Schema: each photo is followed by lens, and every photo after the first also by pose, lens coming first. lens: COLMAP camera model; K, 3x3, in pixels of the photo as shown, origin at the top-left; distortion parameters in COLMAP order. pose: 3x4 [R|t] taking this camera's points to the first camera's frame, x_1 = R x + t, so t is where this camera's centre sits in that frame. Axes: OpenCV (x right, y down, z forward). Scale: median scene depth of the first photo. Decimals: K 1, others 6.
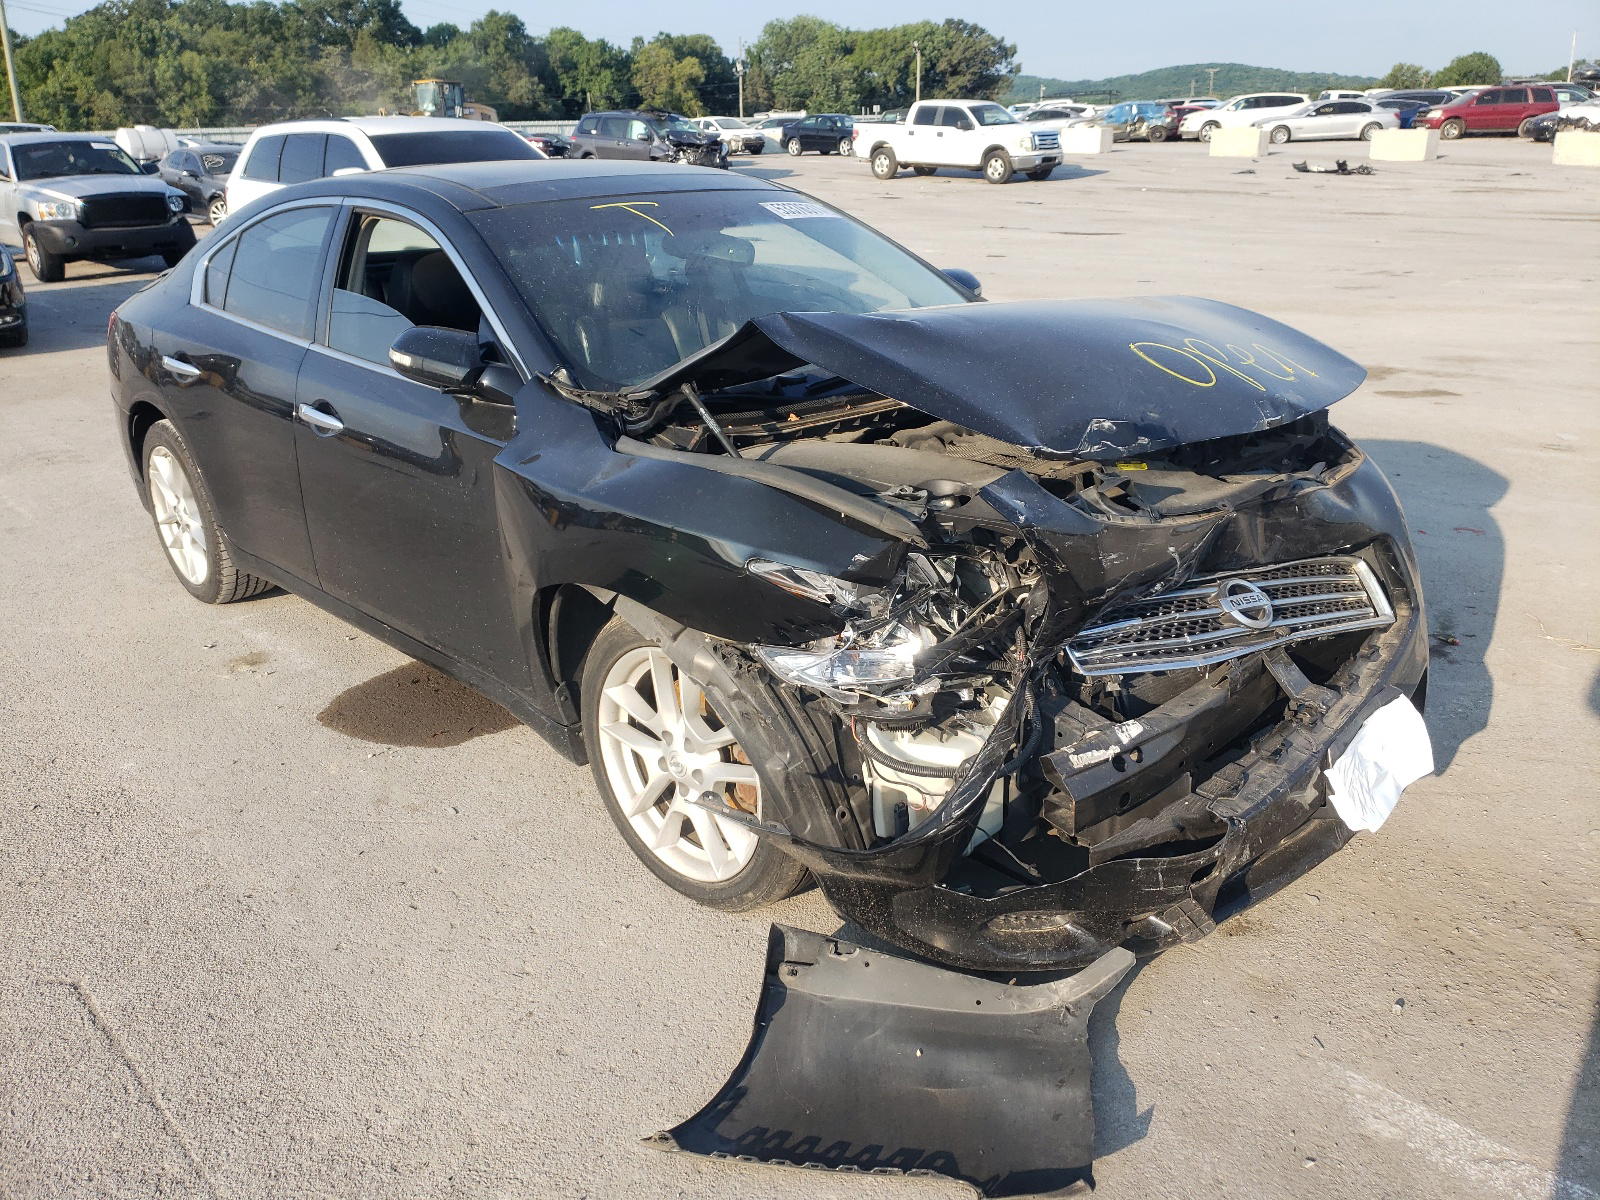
lens RADIAL K [[1231.1, 0, 800.0], [0, 1231.1, 600.0], [0, 0, 1]] dist [0.050670, -0.002000]
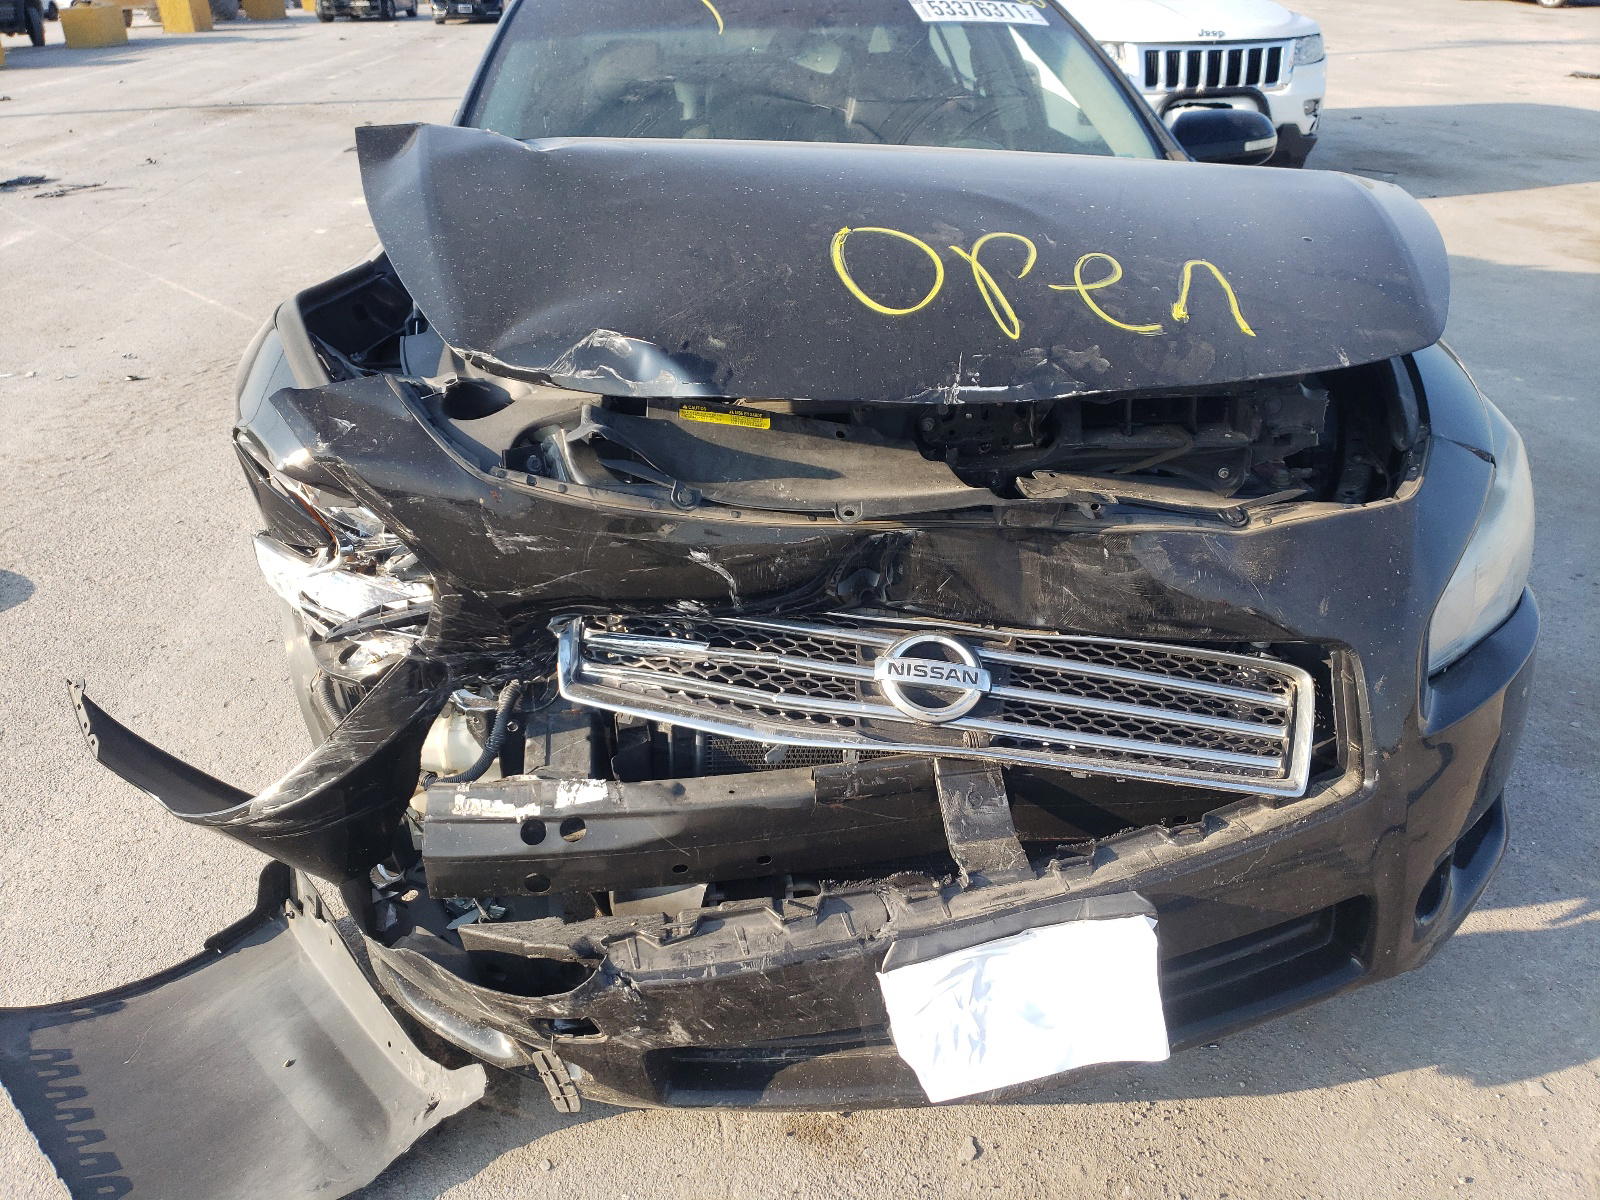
lens RADIAL K [[1231.1, 0, 800.0], [0, 1231.1, 600.0], [0, 0, 1]] dist [0.050670, -0.002000]
pose [[0.789155, 0.282052, -0.545602, 0.658305], [-0.207707, 0.958538, 0.195096, -0.146574], [0.578007, -0.040636, 0.815019, 0.476276]]
